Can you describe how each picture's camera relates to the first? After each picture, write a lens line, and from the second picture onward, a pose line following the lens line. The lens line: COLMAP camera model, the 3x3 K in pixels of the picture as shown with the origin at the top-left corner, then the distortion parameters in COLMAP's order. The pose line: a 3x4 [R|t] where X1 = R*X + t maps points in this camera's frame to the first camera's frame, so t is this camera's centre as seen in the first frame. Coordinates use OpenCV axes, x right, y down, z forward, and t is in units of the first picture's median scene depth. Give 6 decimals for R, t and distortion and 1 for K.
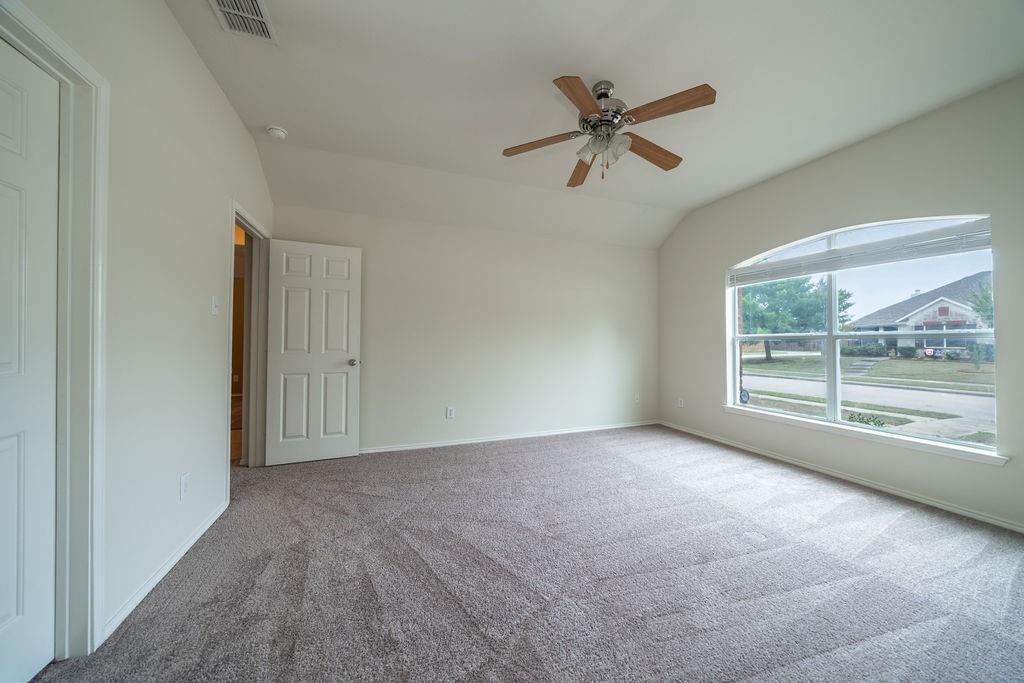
lens RADIAL K [[348.5, 0, 512.3], [0, 348.5, 338.5], [0, 0, 1]] dist [-0.001229, -0.000086]
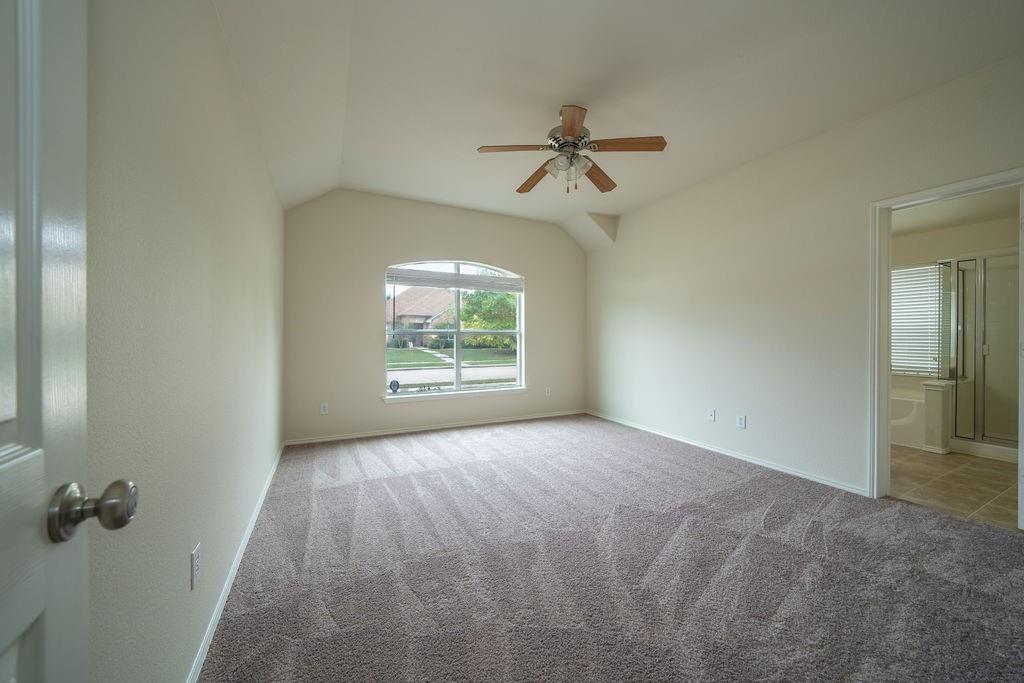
lens RADIAL K [[383.8, 0, 511.9], [0, 383.8, 338.0], [0, 0, 1]] dist [0.000829, -0.000404]
pose [[-0.123559, -0.004130, 0.992329, -0.600811], [-0.013578, 0.999905, 0.002471, 0.008882], [-0.992244, -0.013169, -0.123604, 0.831011]]
